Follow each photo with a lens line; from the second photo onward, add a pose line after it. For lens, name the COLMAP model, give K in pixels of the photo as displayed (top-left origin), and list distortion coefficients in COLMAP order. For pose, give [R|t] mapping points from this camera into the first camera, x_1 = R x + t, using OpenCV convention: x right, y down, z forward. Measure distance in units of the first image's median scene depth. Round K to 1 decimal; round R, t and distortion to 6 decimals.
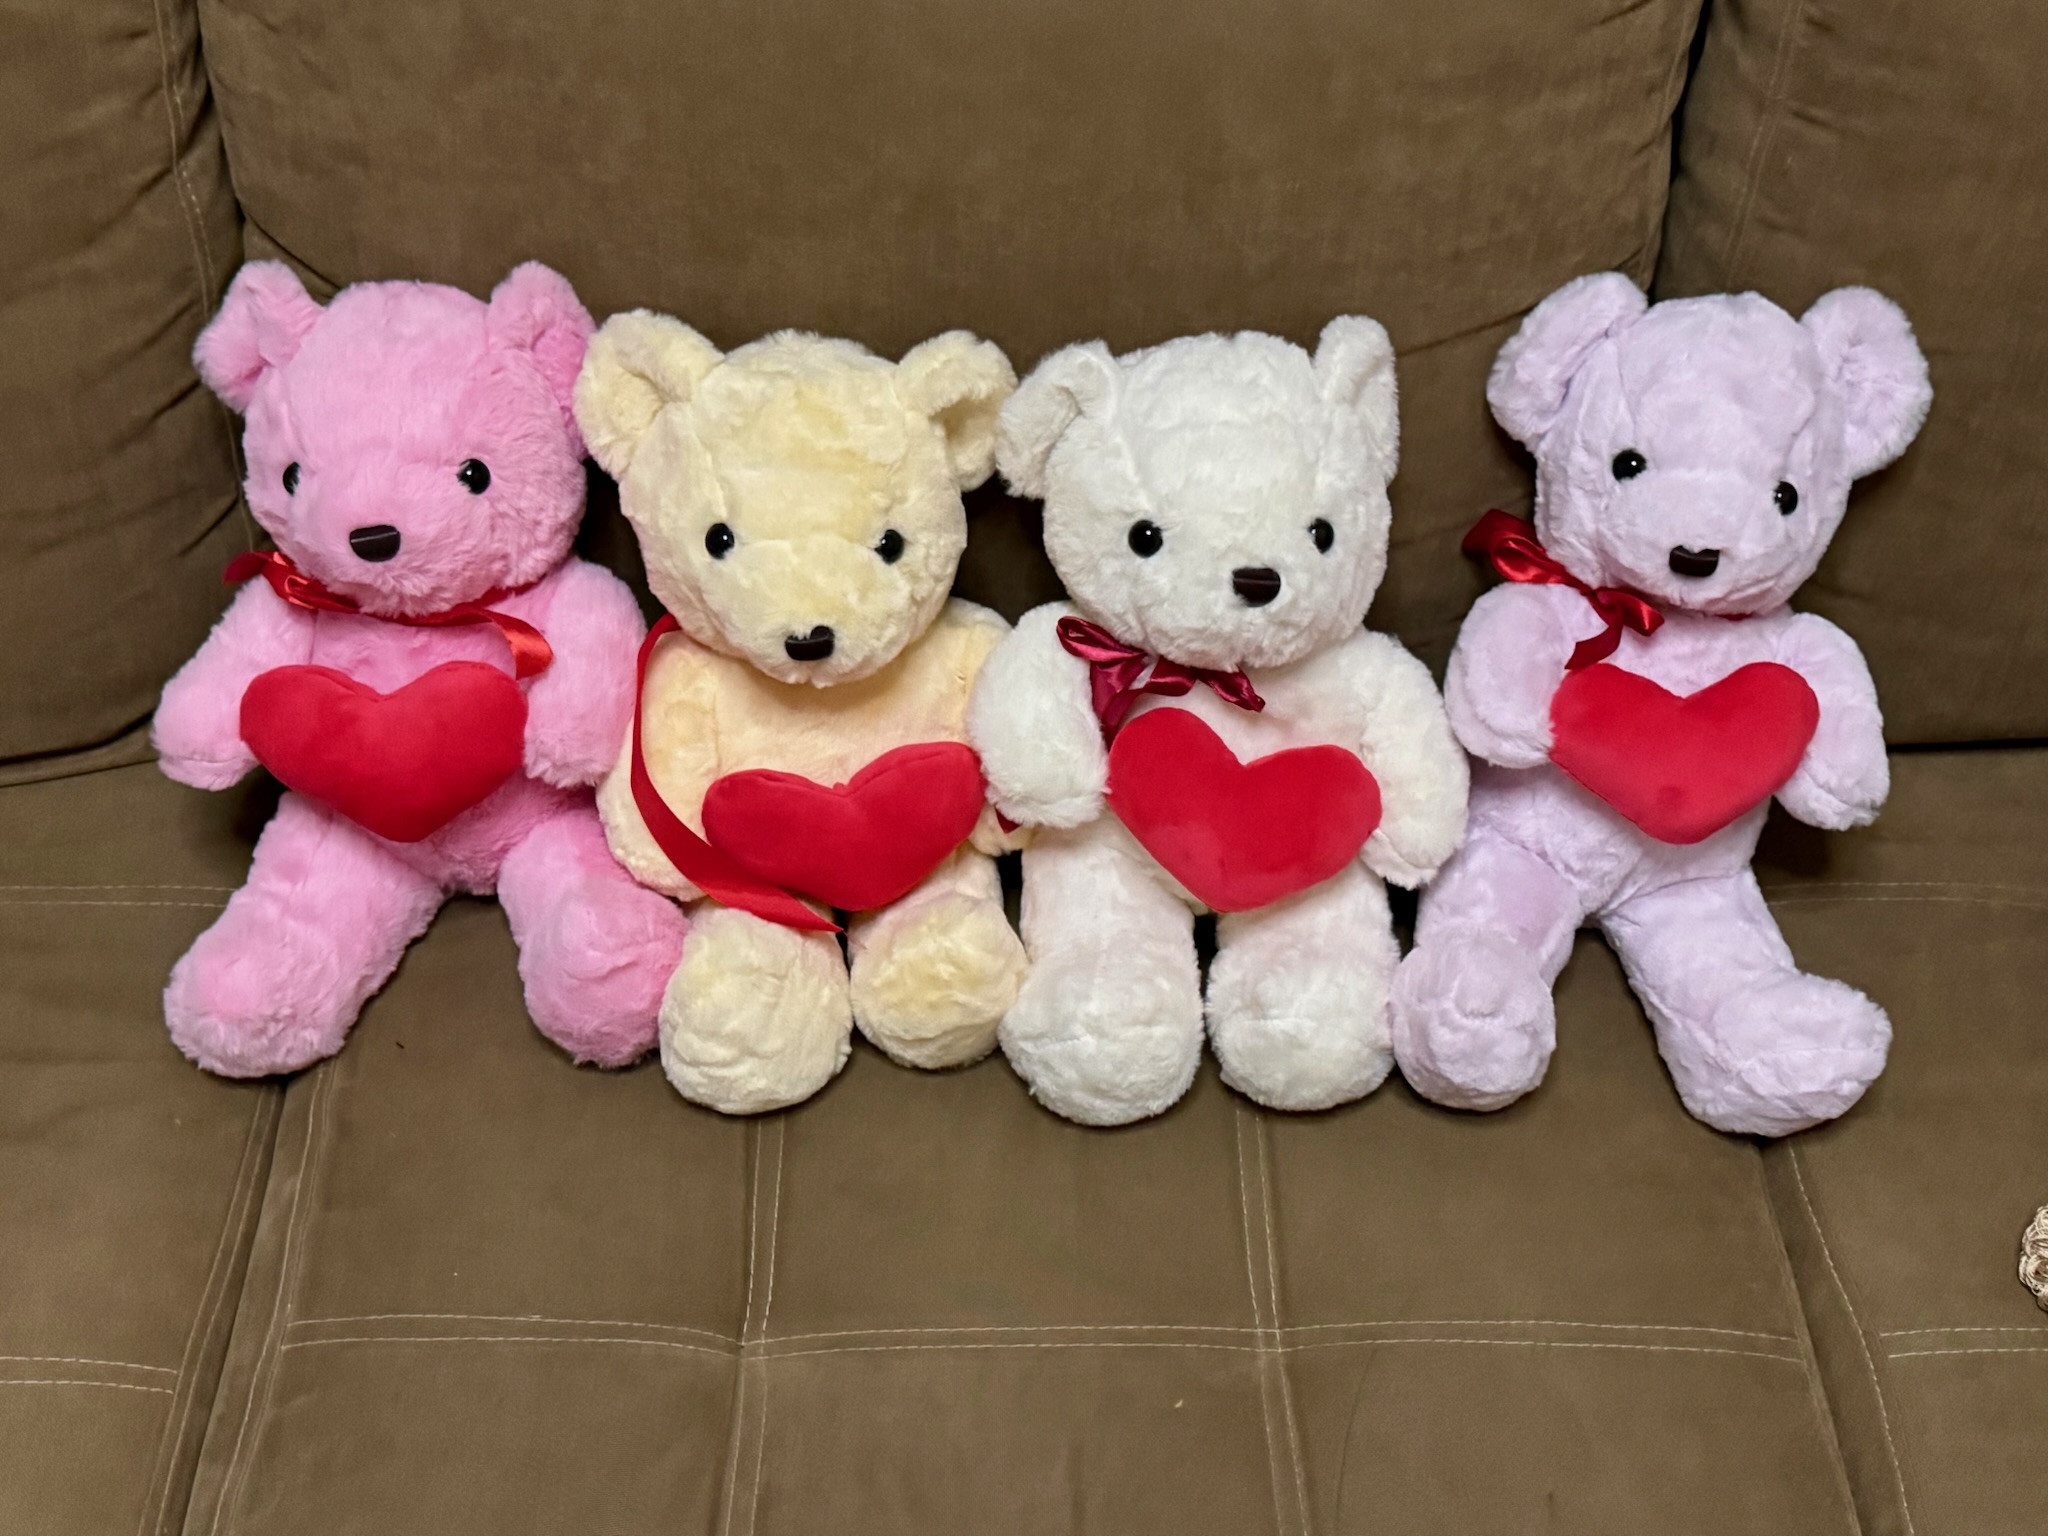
lens RADIAL K [[2767.3, 0, 1023.2], [0, 2767.3, 808.5], [0, 0, 1]] dist [0.118177, 0.000000]
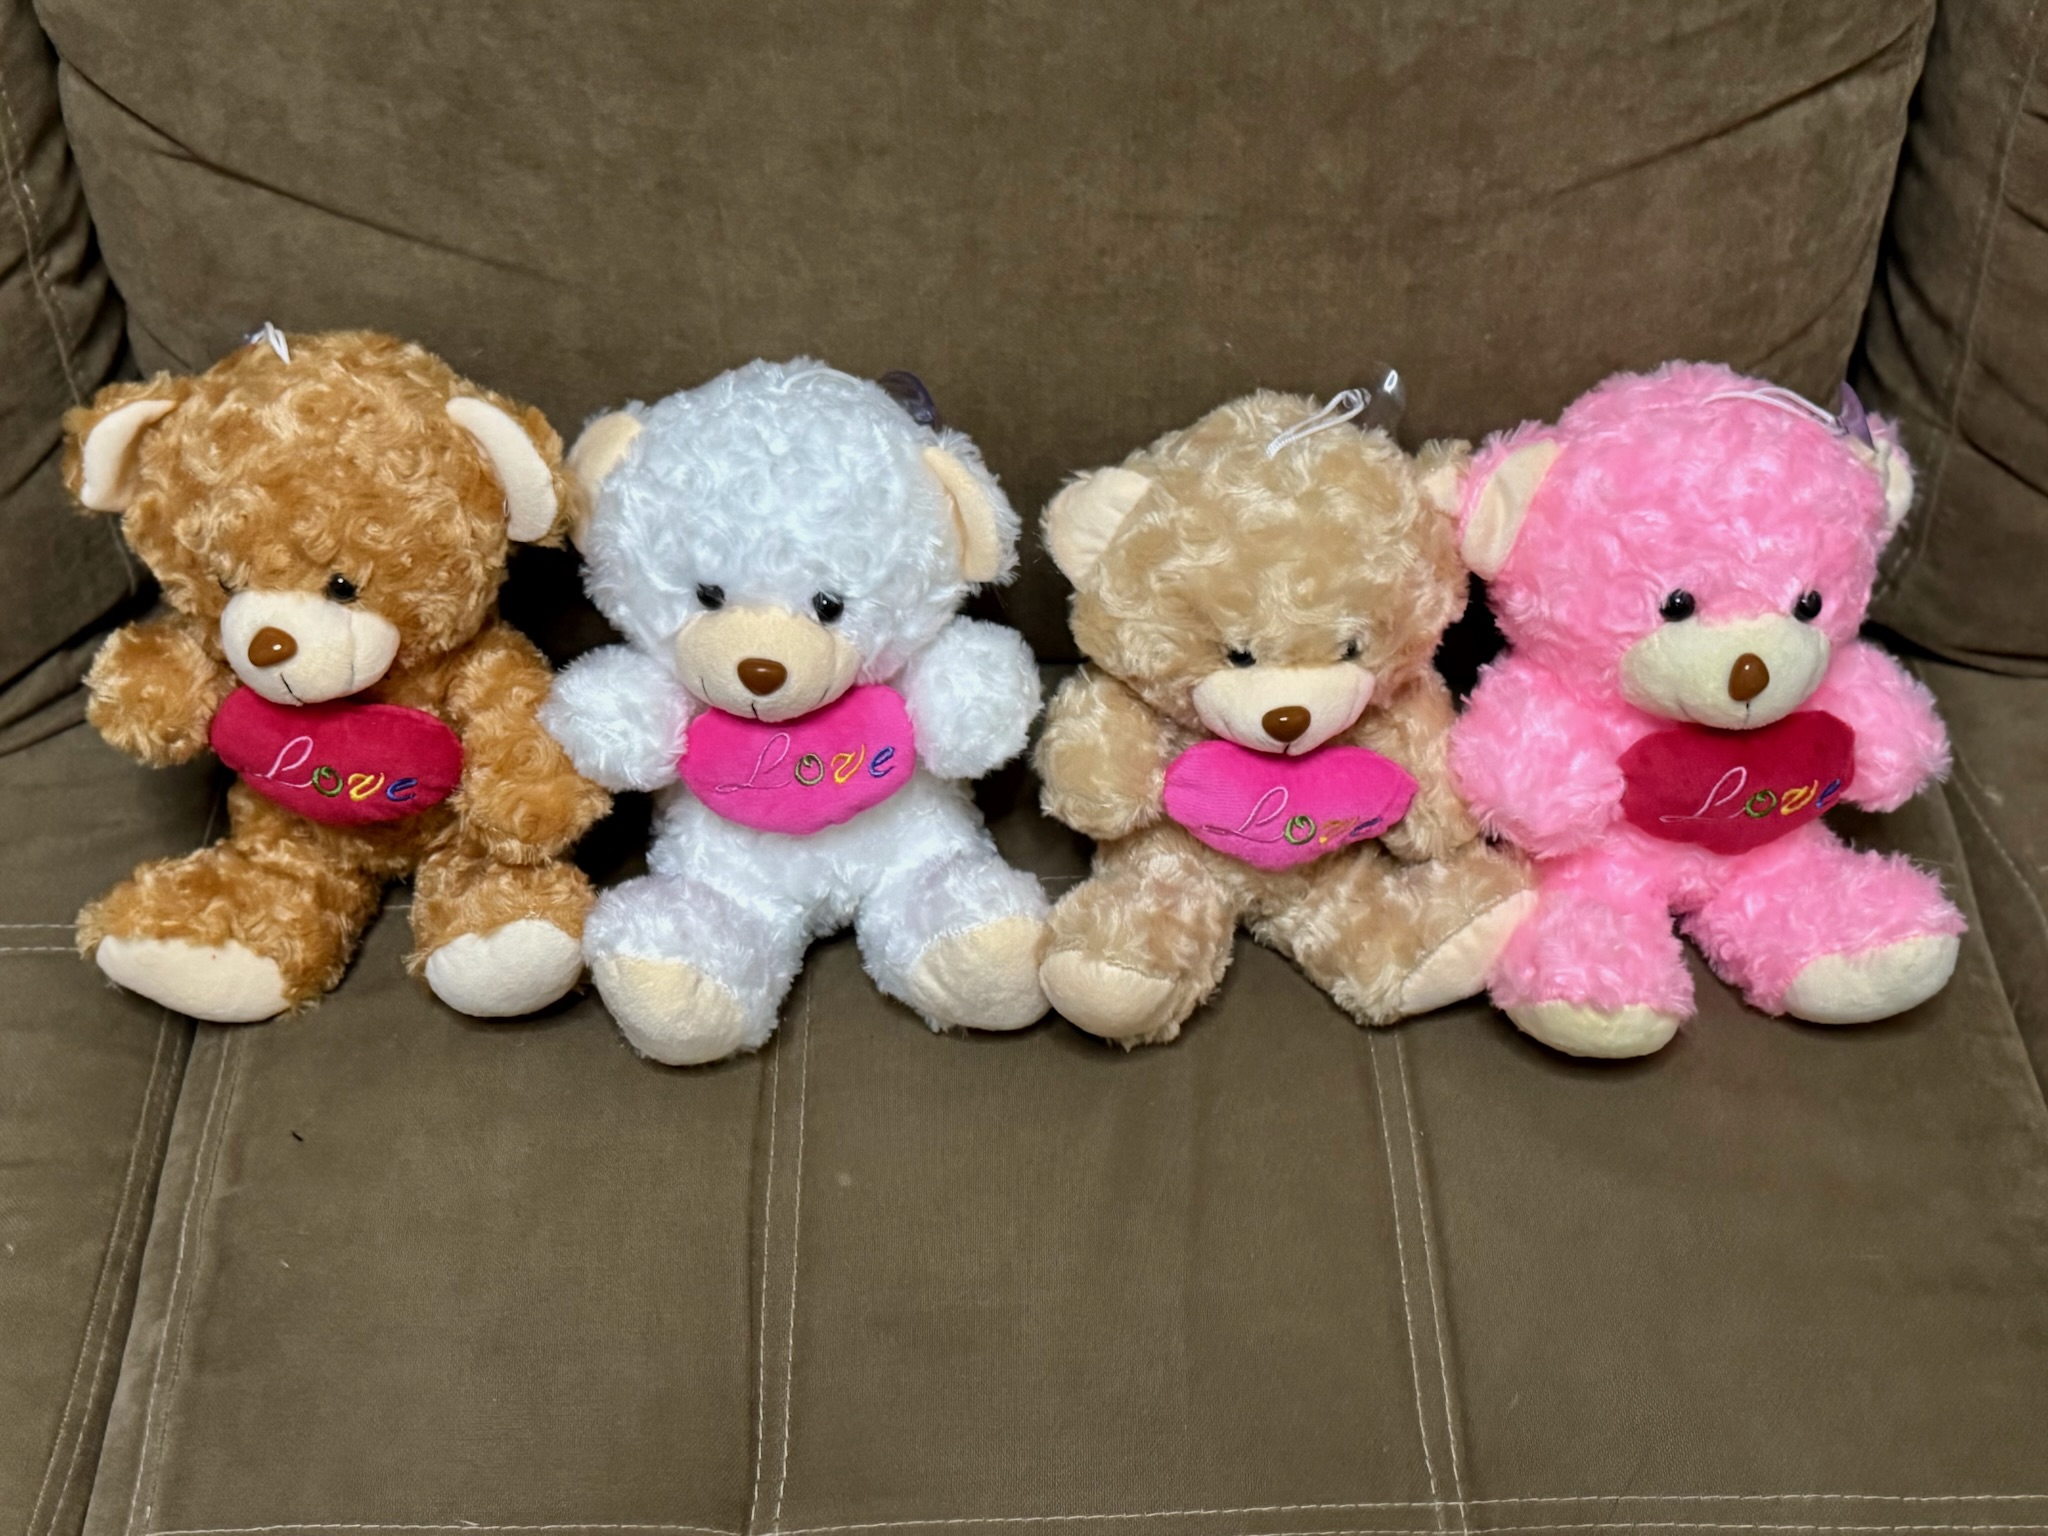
lens RADIAL K [[2767.3, 0, 1022.1], [0, 2767.3, 785.7], [0, 0, 1]] dist [0.118177, 0.000000]
pose [[0.999116, -0.028917, -0.030527, 0.001808], [0.030531, 0.998084, 0.053819, -0.048410], [0.028912, -0.054703, 0.998084, 0.250203]]
